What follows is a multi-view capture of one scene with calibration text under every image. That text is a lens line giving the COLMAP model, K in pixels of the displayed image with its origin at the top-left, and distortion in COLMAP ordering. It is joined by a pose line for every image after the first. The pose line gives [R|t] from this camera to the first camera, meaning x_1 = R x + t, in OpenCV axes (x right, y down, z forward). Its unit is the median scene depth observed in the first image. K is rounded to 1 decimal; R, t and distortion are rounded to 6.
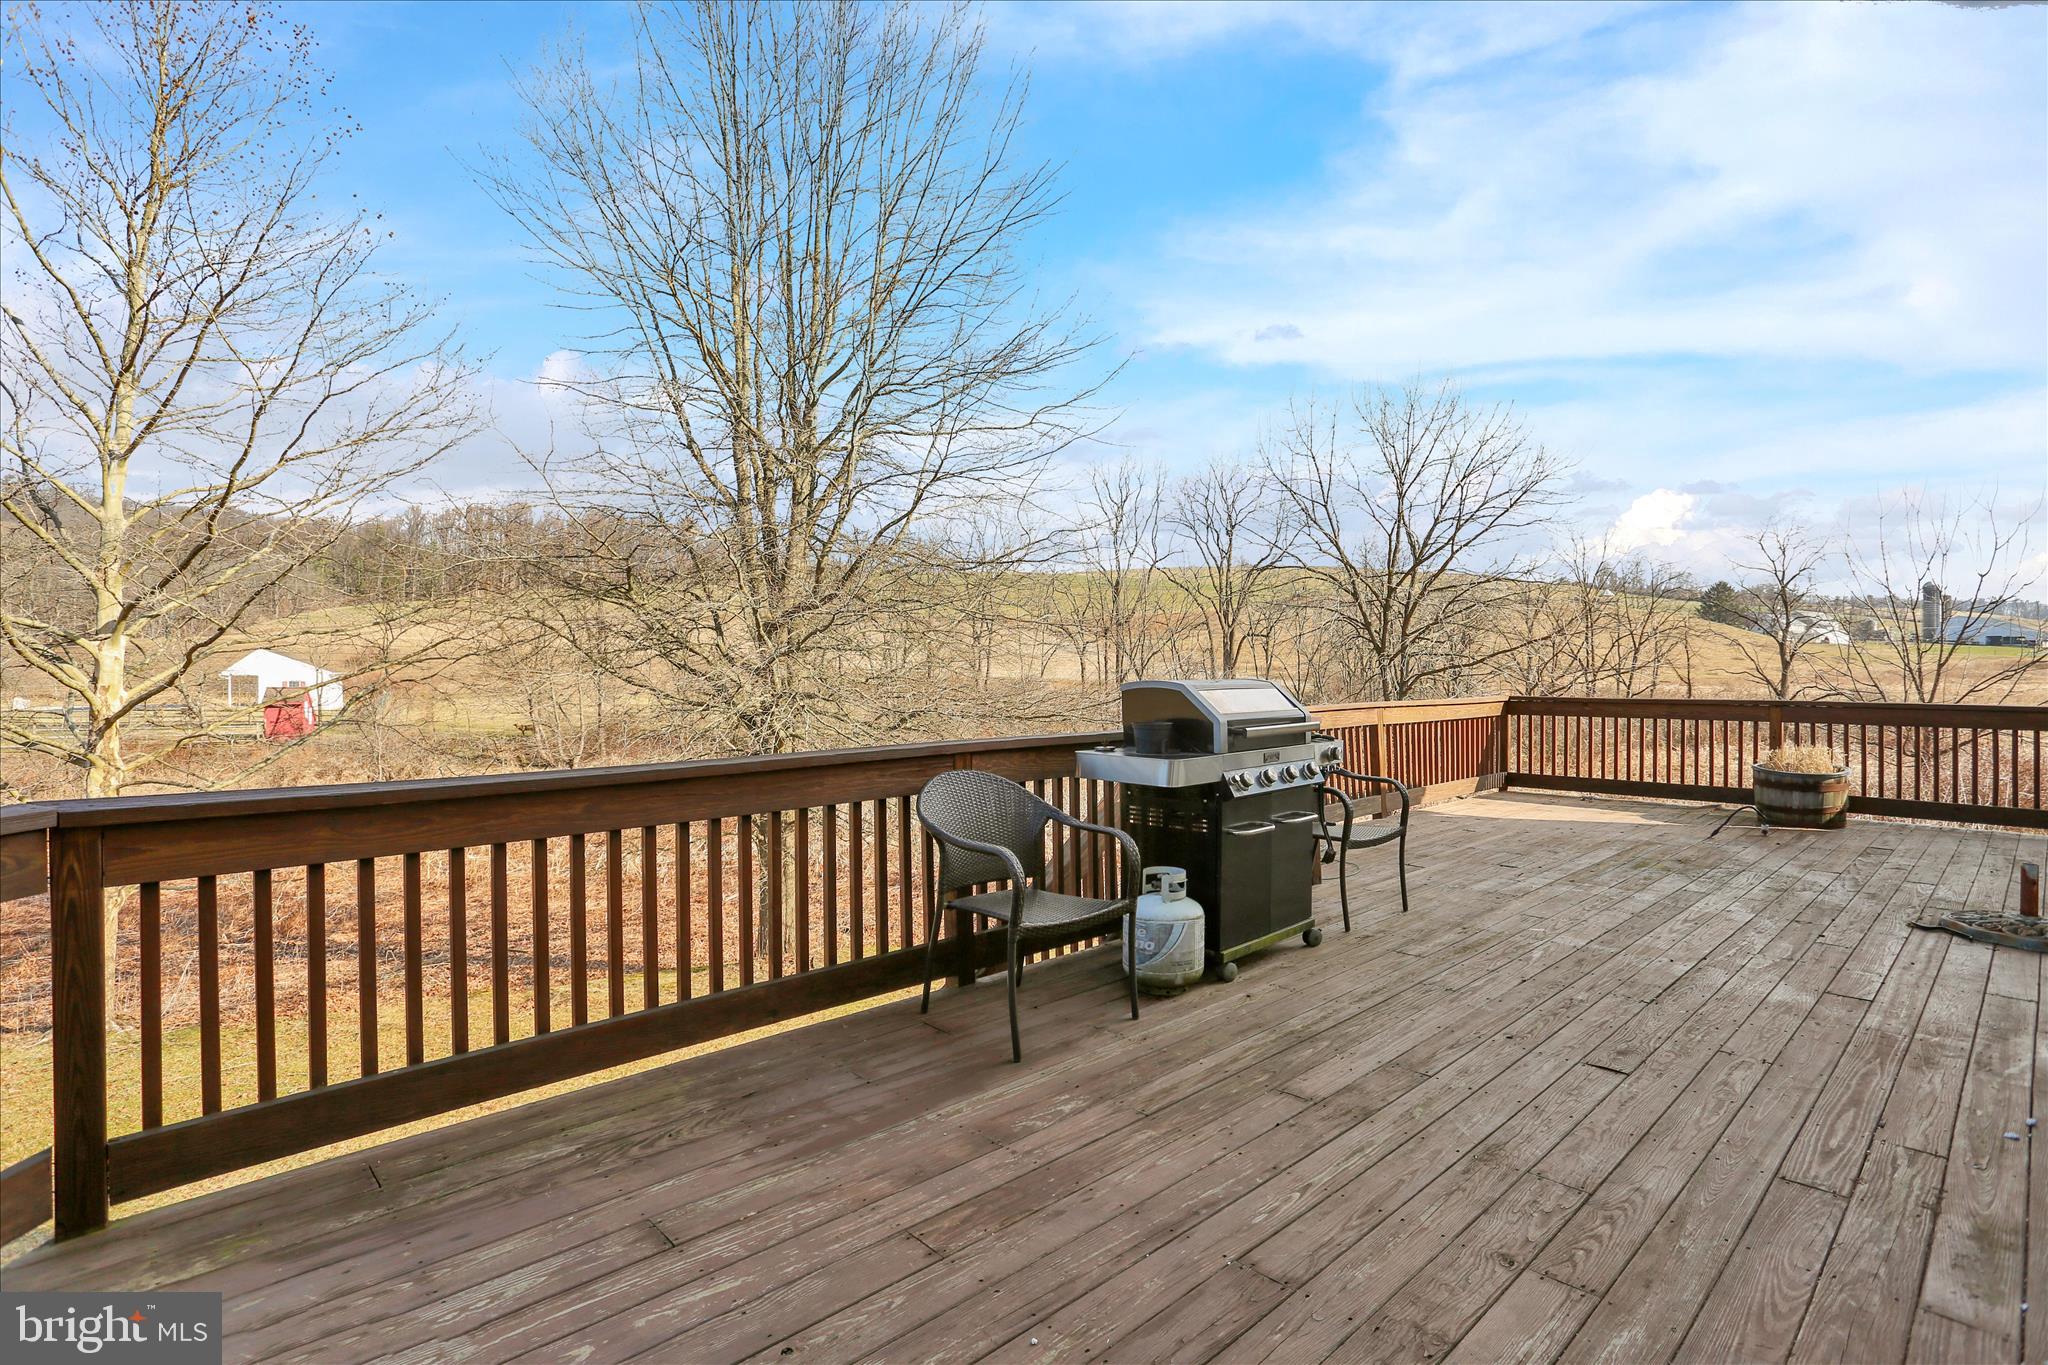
lens RADIAL K [[1014.6, 0, 1024.0], [0, 1014.6, 682.5], [0, 0, 1]] dist [-0.085408, 0.041026]
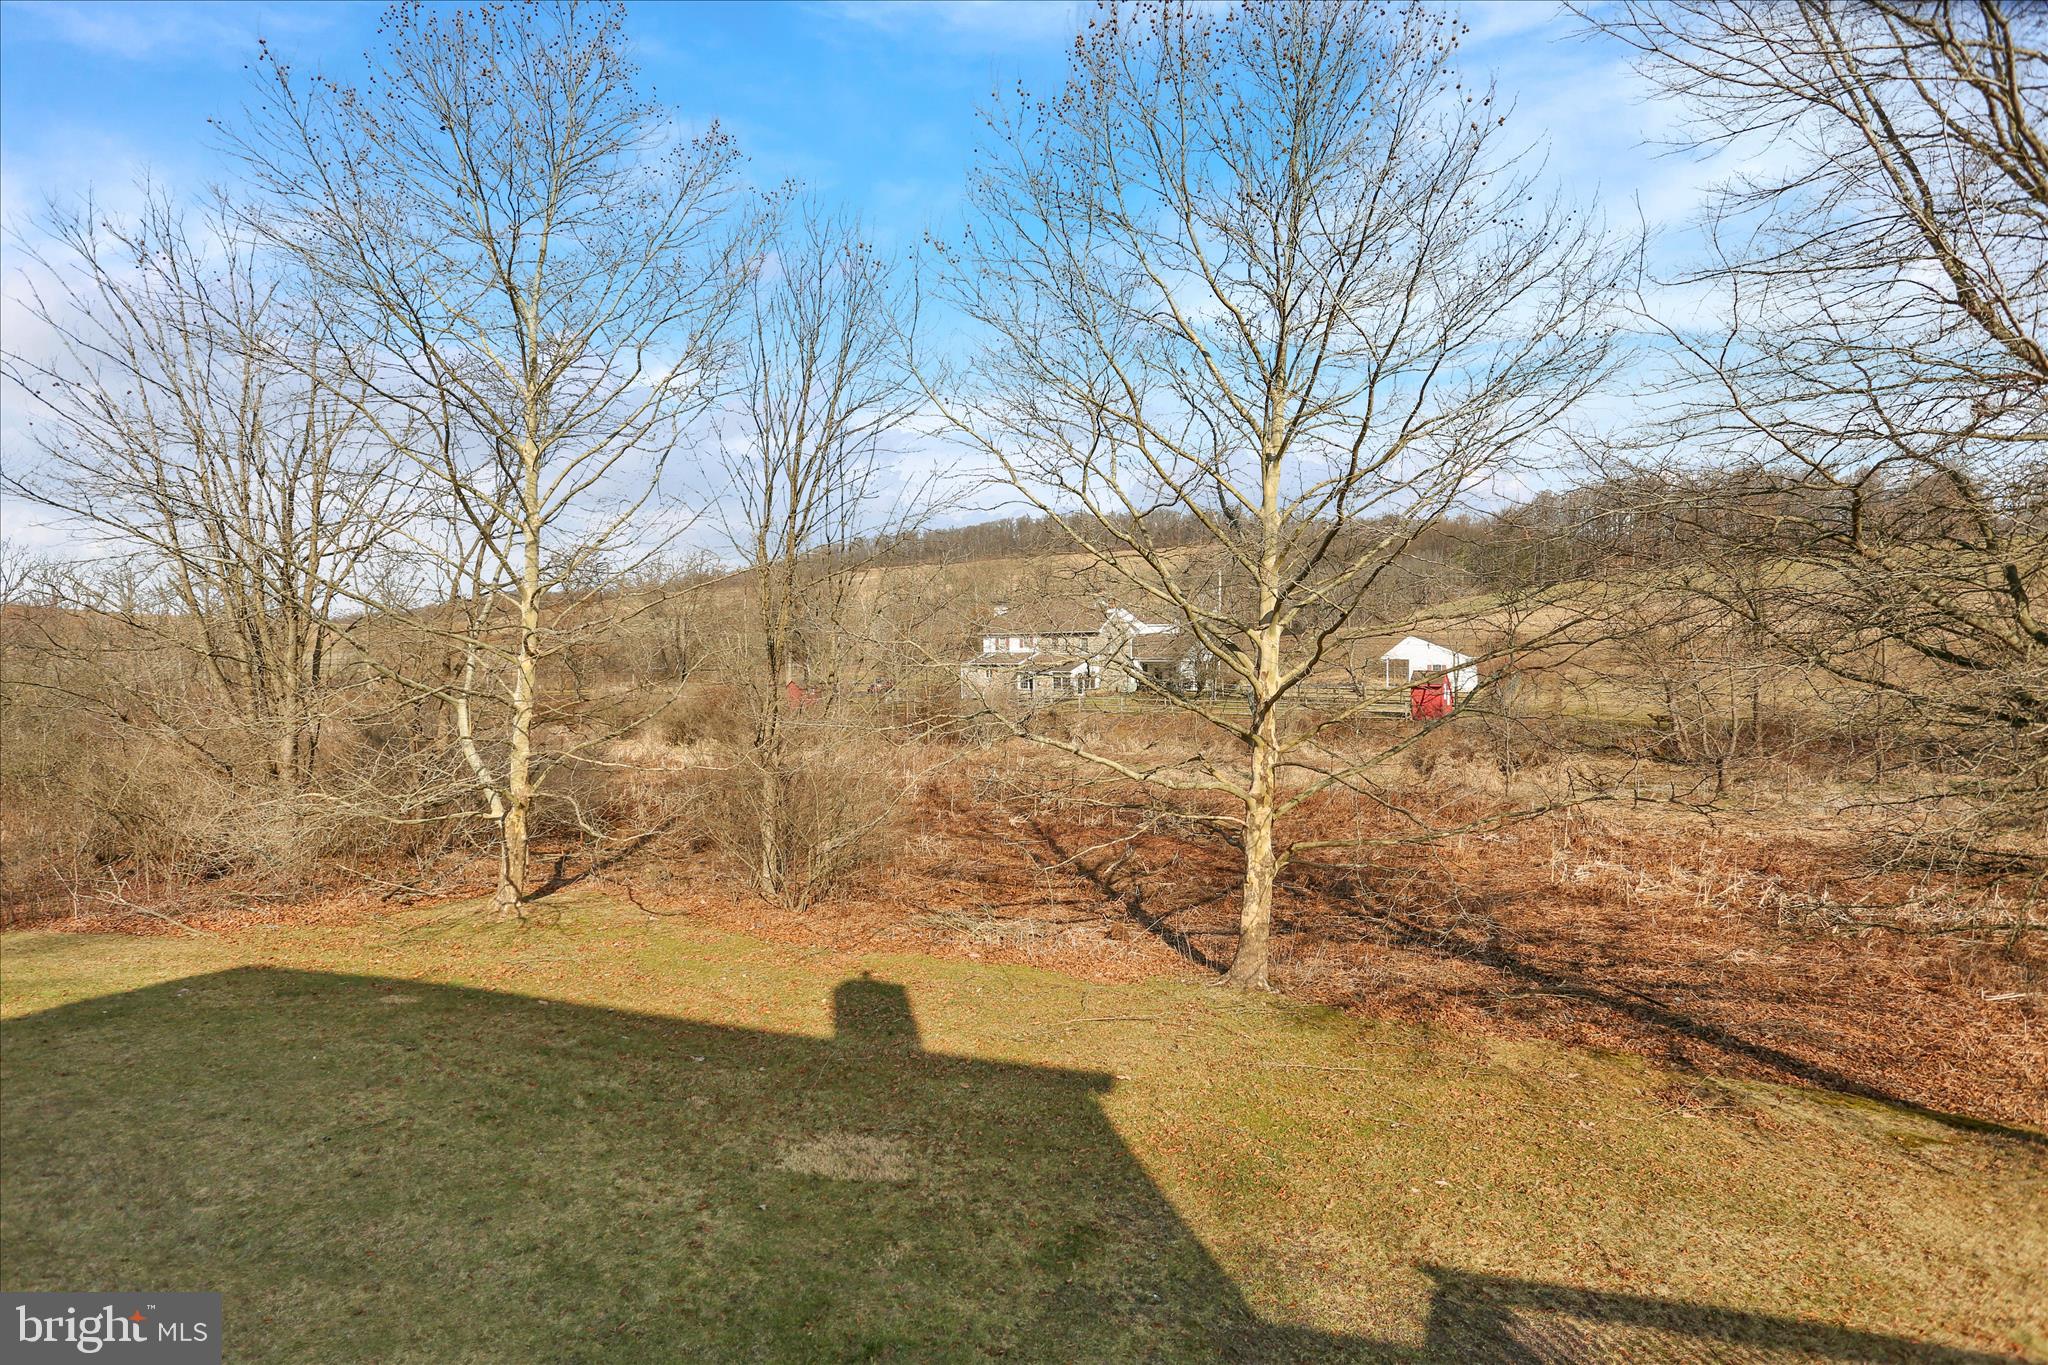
lens RADIAL K [[1014.6, 0, 1024.0], [0, 1014.6, 682.5], [0, 0, 1]] dist [-0.085408, 0.041026]
pose [[0.510212, 0.019113, -0.859836, -0.111923], [-0.004798, 0.999801, 0.019378, -0.005256], [0.860035, -0.005762, 0.510202, 0.189914]]
